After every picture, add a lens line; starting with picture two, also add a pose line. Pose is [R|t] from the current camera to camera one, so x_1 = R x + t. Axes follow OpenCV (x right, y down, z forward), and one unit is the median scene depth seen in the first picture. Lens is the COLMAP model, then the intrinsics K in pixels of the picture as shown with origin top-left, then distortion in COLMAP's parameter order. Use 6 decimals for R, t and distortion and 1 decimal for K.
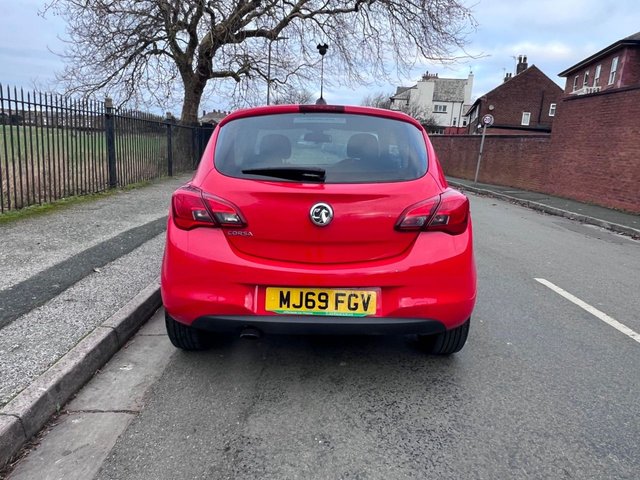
lens RADIAL K [[471.7, 0, 320.0], [0, 471.7, 240.0], [0, 0, 1]] dist [-0.005687, -0.001174]
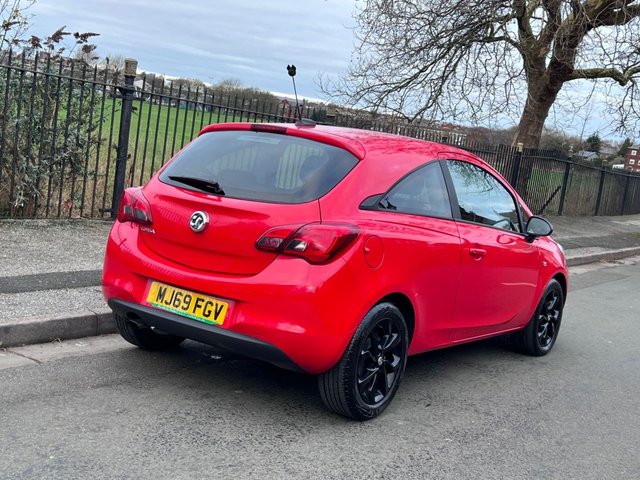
lens RADIAL K [[843.6, 0, 320.0], [0, 843.6, 240.0], [0, 0, 1]] dist [0.088879, -0.069266]
pose [[0.811889, 0.141384, -0.566434, 1.297424], [-0.217457, 0.973652, -0.068662, 0.057656], [0.541801, 0.178920, 0.821242, -0.418709]]
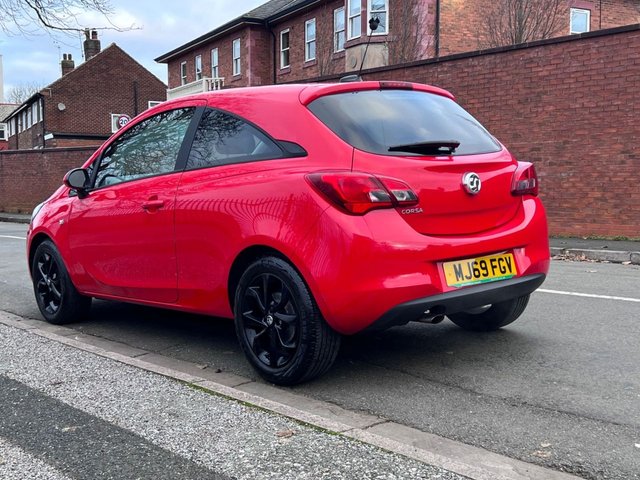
lens RADIAL K [[775.3, 0, 344.2], [0, 775.3, 238.9], [0, 0, 1]] dist [0.075986, -0.015592]
pose [[0.753079, -0.118024, 0.647258, -1.283699], [0.188024, 0.981357, -0.039818, 0.076655], [-0.630492, 0.151686, 0.761230, -0.088957]]
